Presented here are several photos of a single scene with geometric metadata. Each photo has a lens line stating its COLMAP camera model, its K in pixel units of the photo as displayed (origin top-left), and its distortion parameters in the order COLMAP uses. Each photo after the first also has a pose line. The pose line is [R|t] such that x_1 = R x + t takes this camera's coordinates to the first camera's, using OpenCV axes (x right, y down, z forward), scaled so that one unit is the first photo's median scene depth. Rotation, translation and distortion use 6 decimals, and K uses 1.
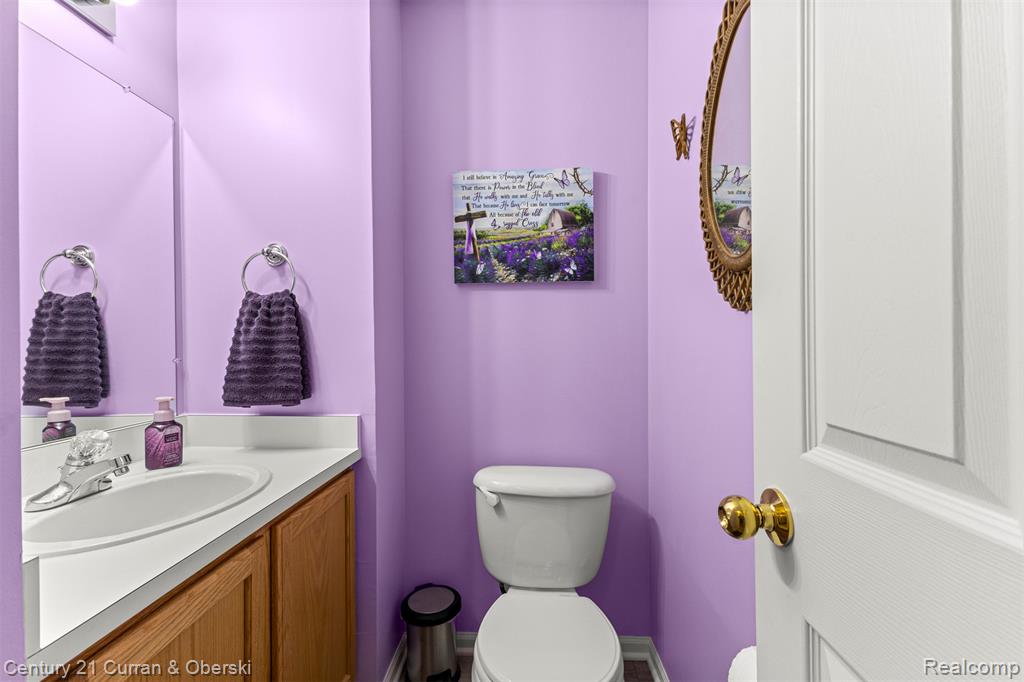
lens RADIAL K [[454.6, 0, 510.7], [0, 454.6, 340.1], [0, 0, 1]] dist [0.012488, -0.001659]
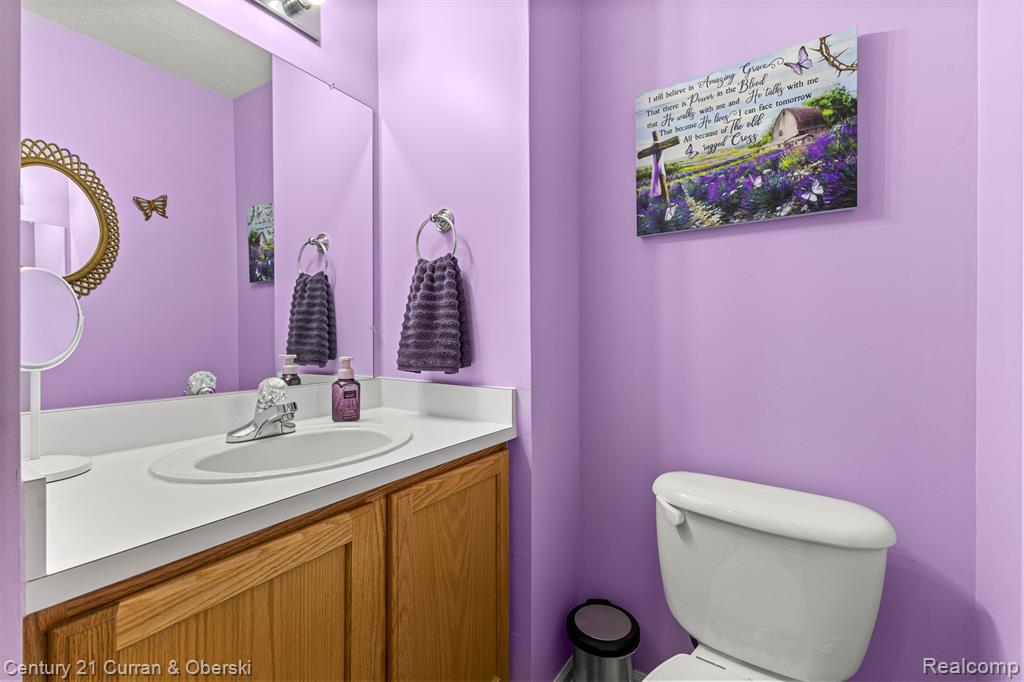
lens RADIAL K [[438.4, 0, 512.1], [0, 438.4, 338.3], [0, 0, 1]] dist [0.008008, -0.000964]
pose [[0.859855, 0.008266, -0.510472, 0.097833], [-0.008550, 0.999962, 0.001791, 0.064982], [0.510467, 0.002825, 0.859893, 0.262362]]
